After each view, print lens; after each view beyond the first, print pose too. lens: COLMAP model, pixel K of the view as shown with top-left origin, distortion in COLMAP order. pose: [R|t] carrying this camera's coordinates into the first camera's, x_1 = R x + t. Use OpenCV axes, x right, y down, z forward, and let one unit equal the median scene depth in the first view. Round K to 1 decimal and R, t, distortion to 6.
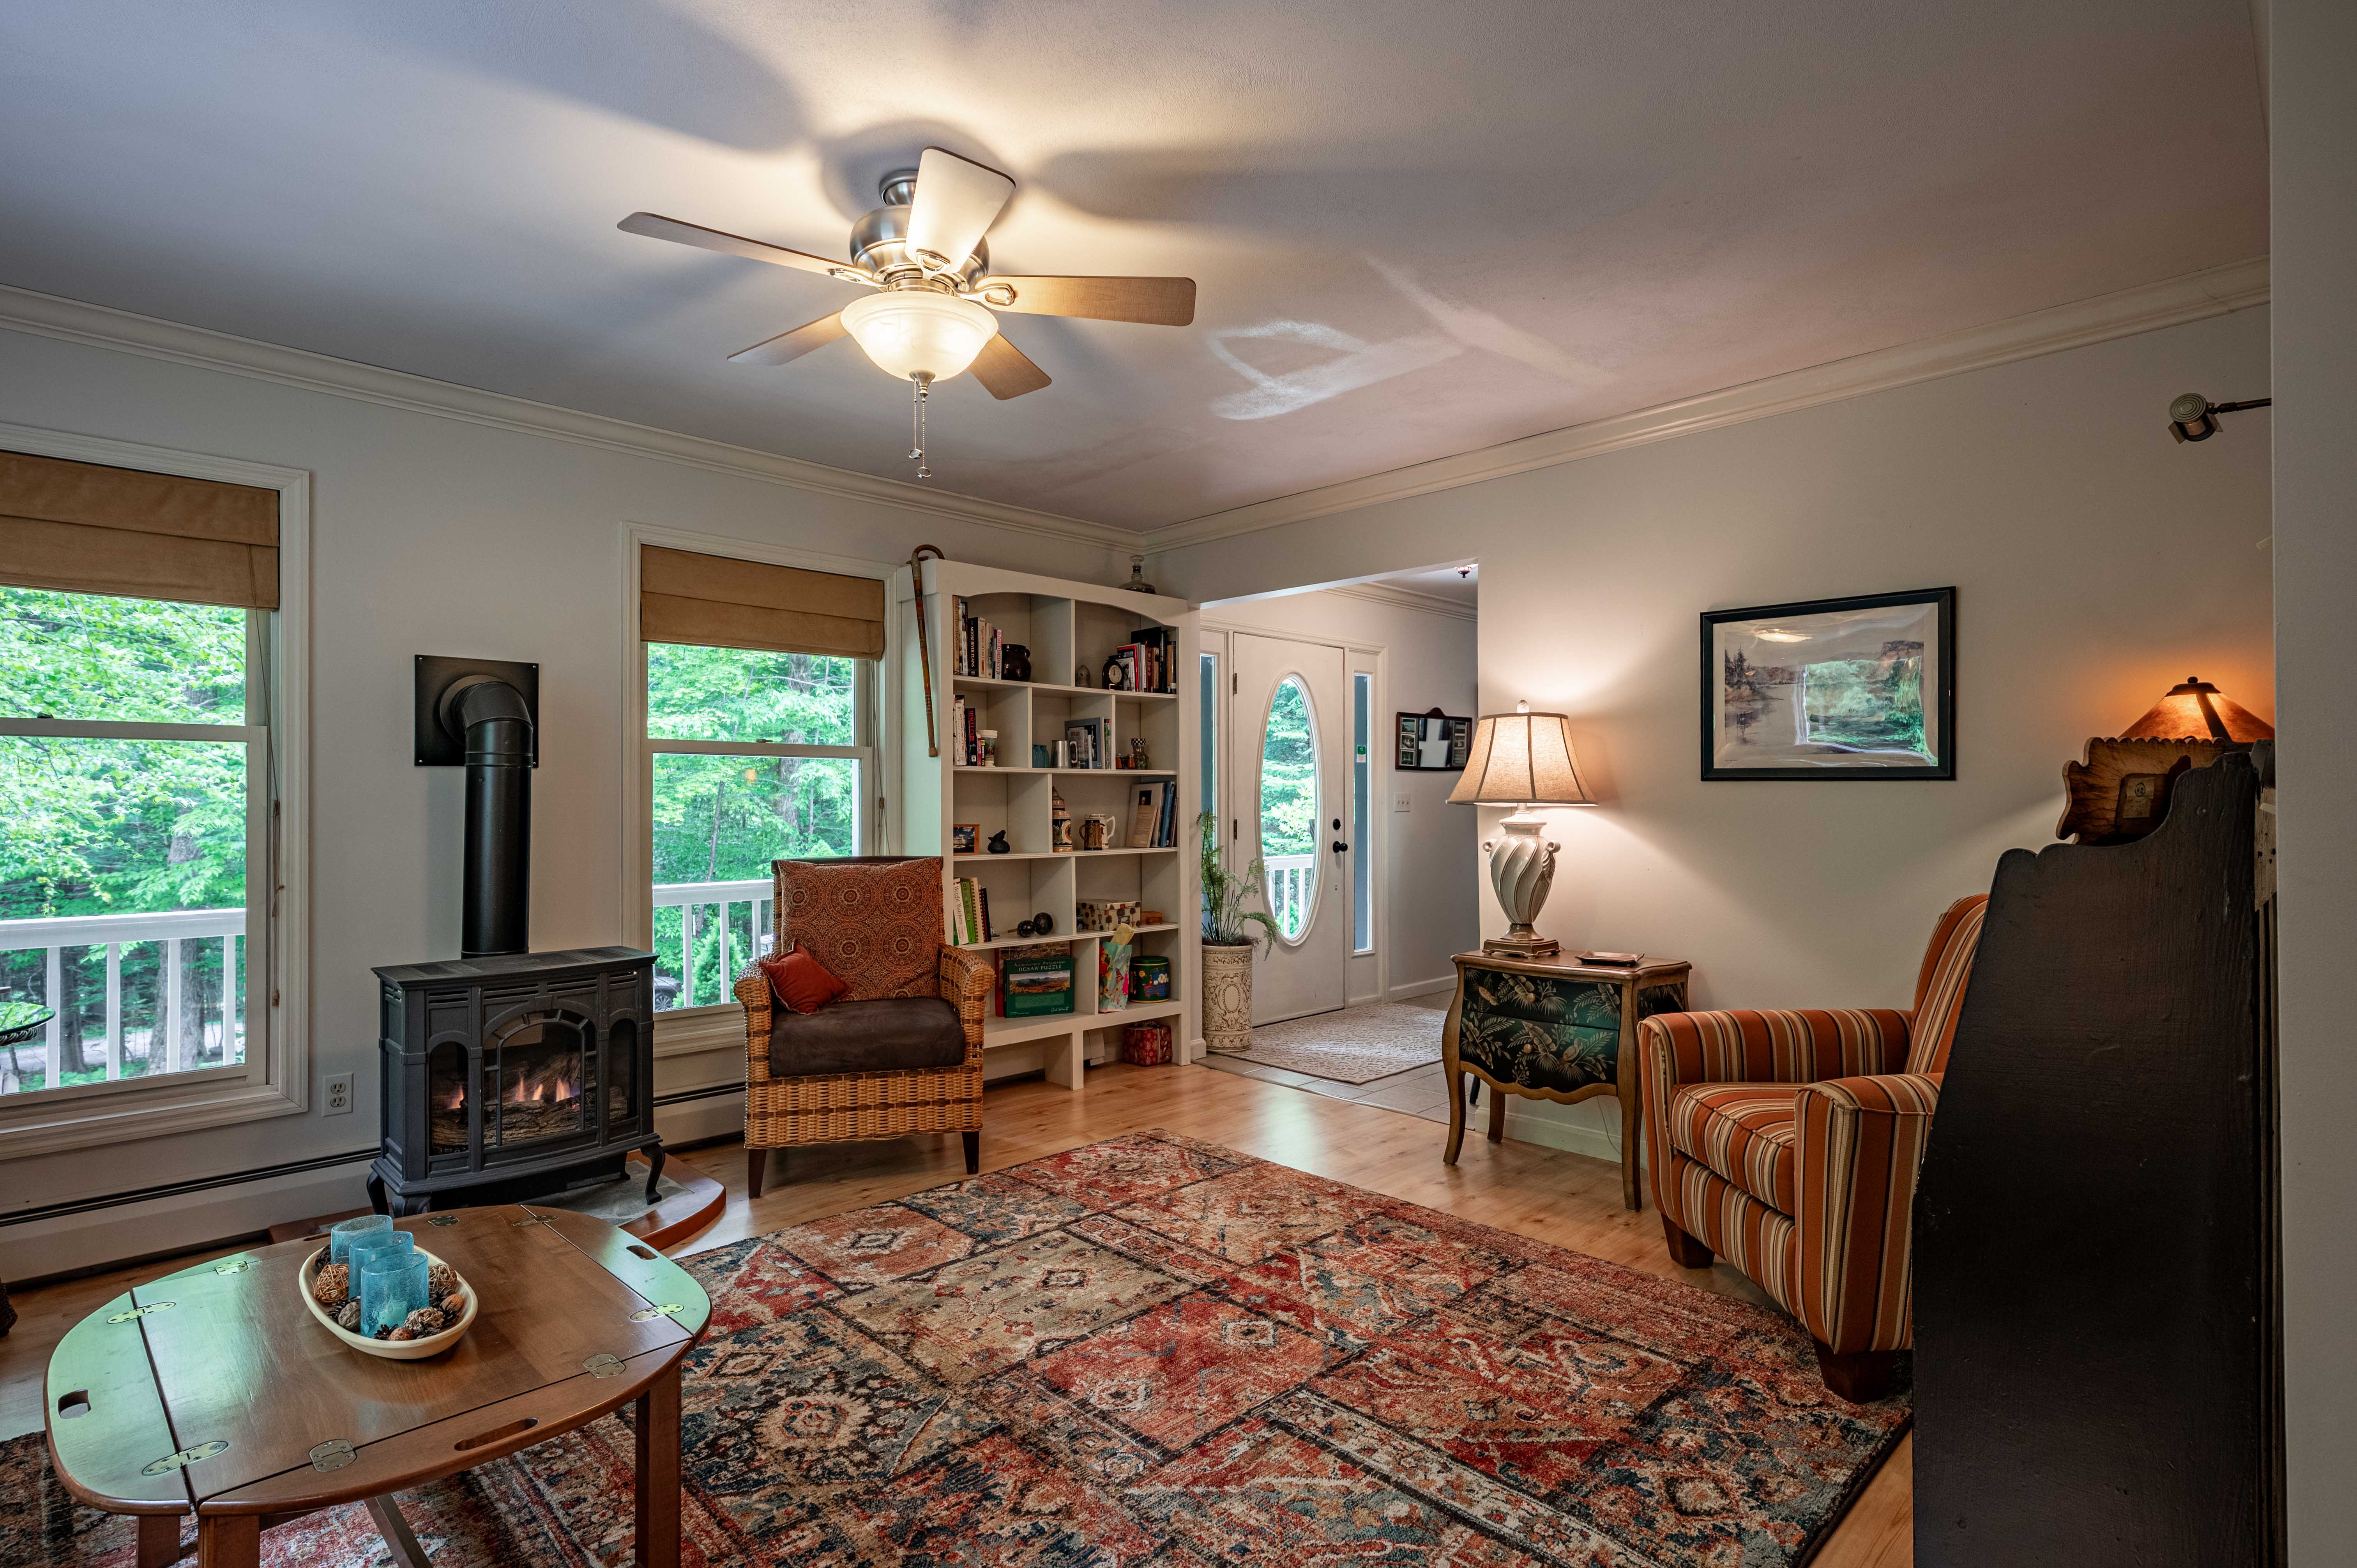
lens RADIAL K [[1159.2, 0, 1187.0], [0, 1159.2, 795.3], [0, 0, 1]] dist [-0.003682, 0.004232]
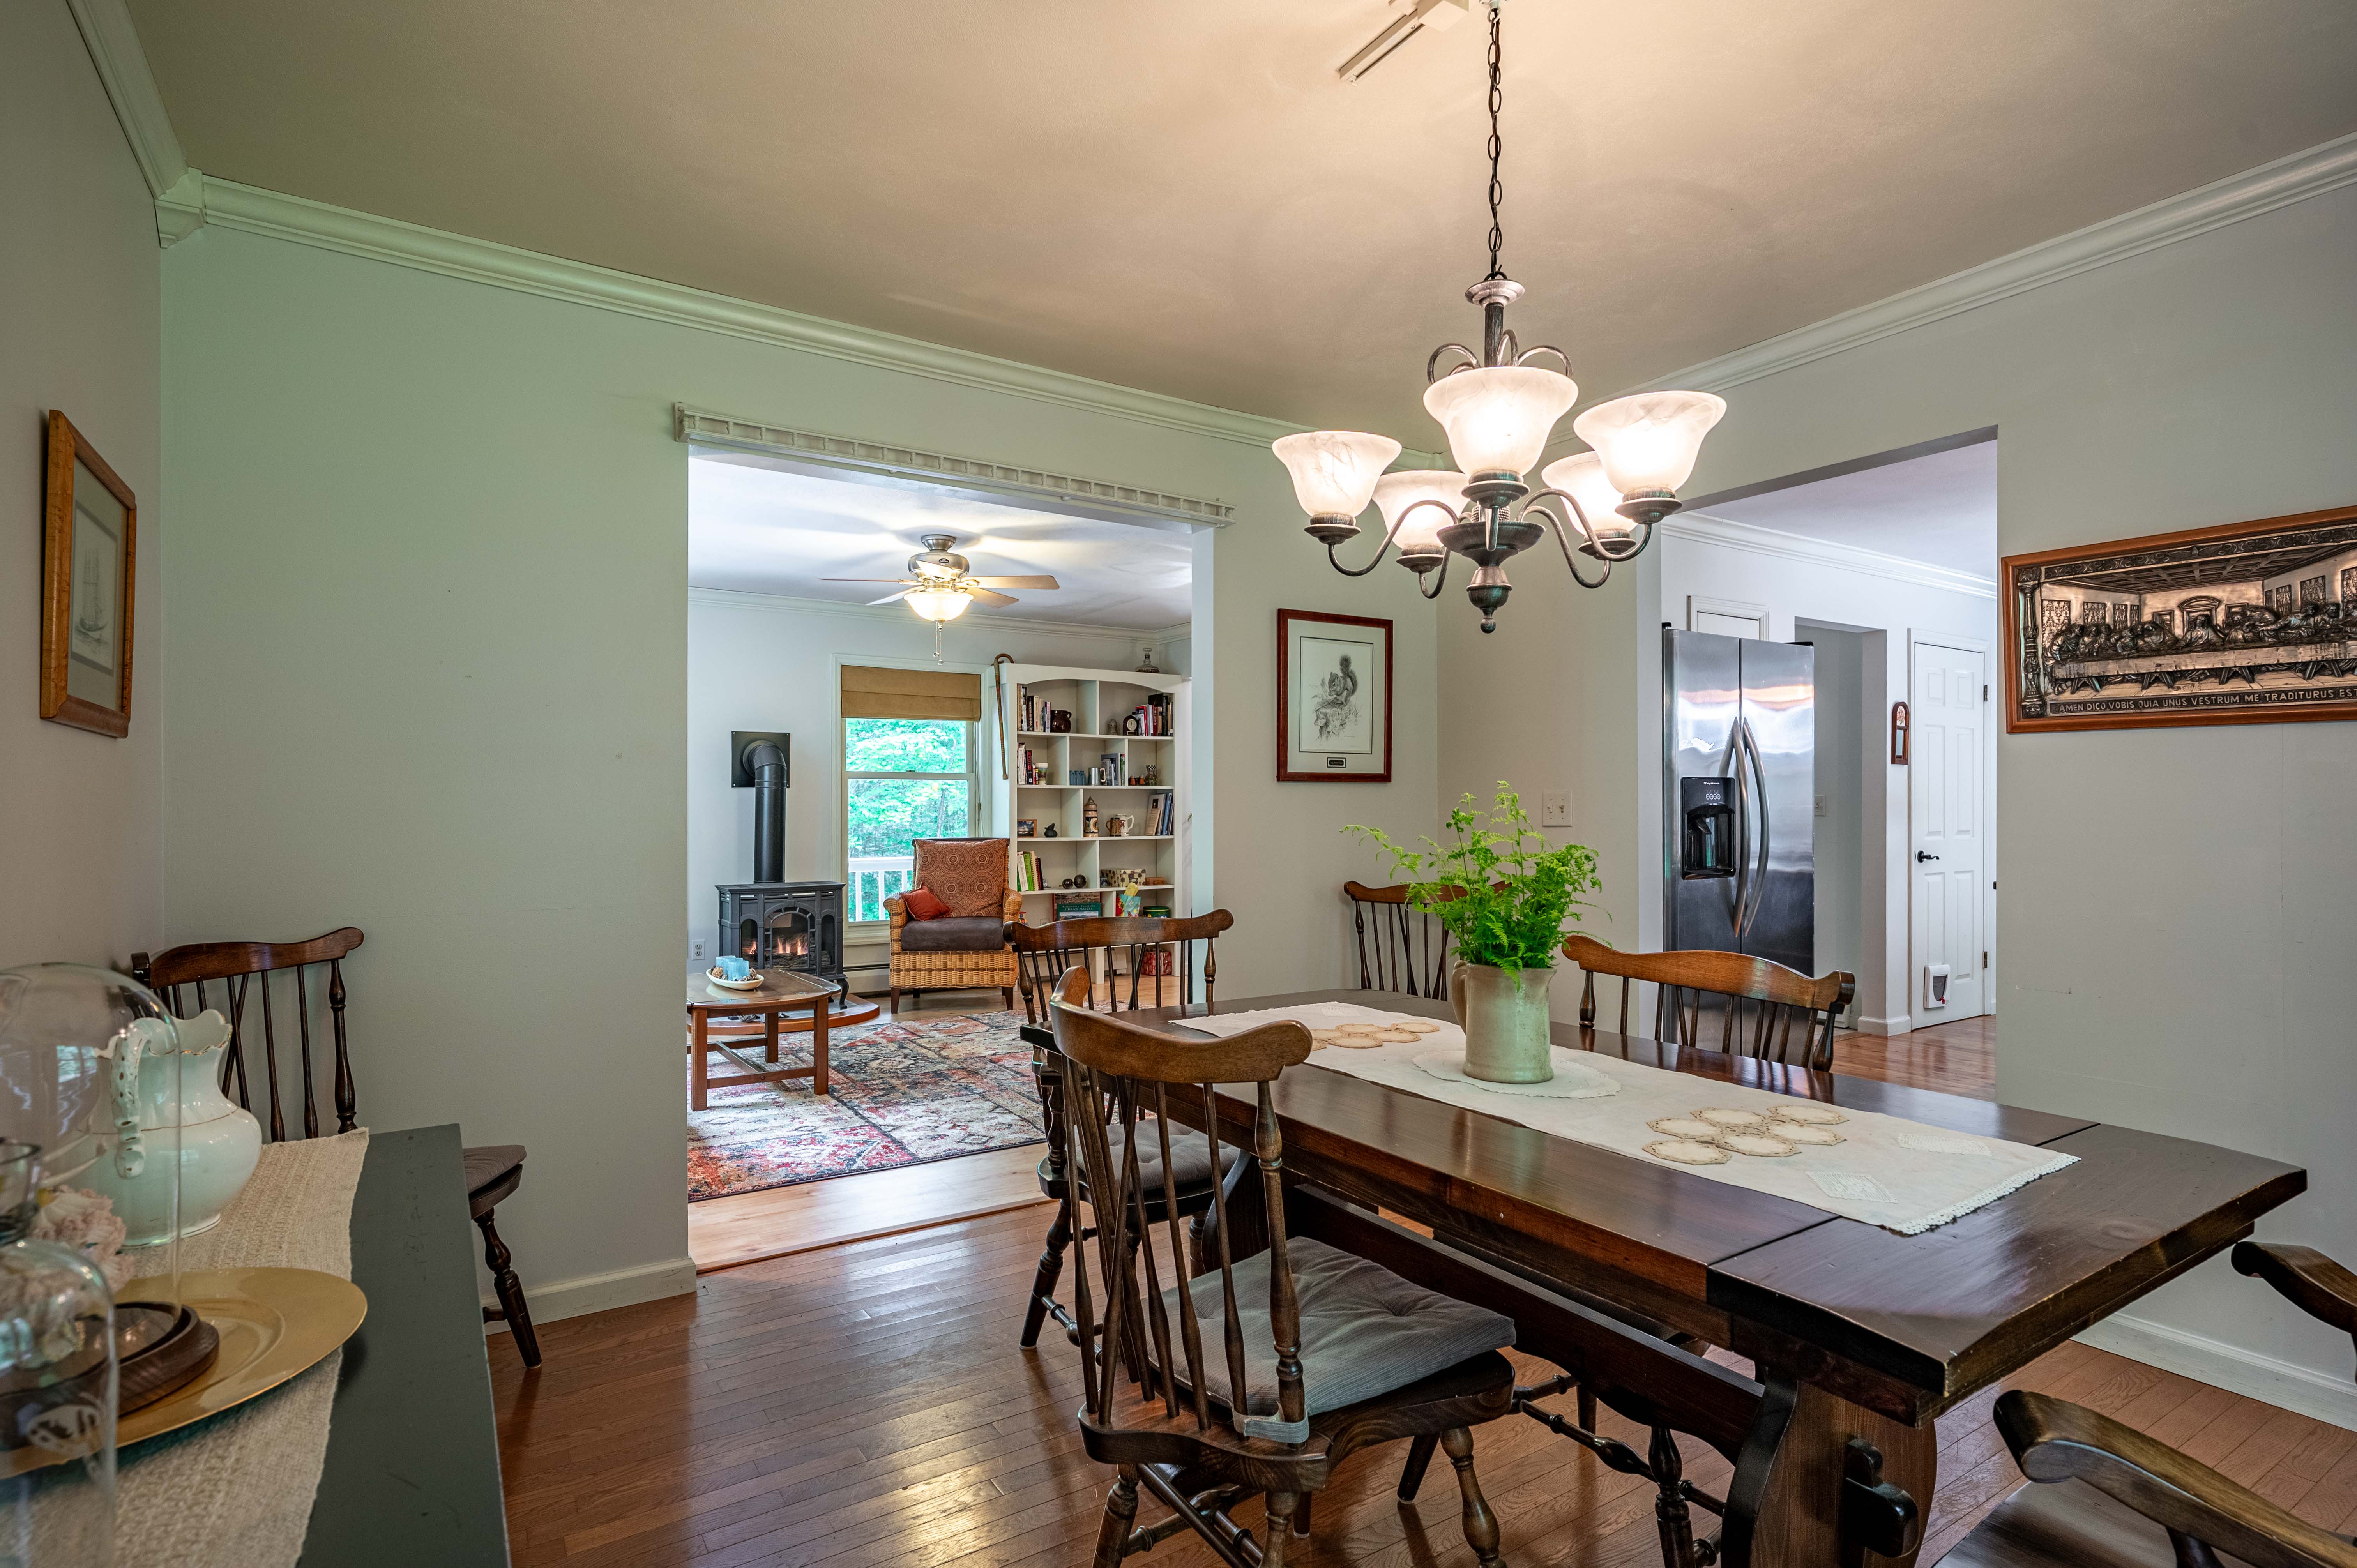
lens RADIAL K [[1159.2, 0, 1186.2], [0, 1159.2, 805.8], [0, 0, 1]] dist [-0.003682, 0.004232]
pose [[0.980379, -0.001617, -0.197117, 0.366403], [0.001778, 0.999998, 0.000637, 0.004687], [0.197116, -0.000975, 0.980380, -0.597567]]
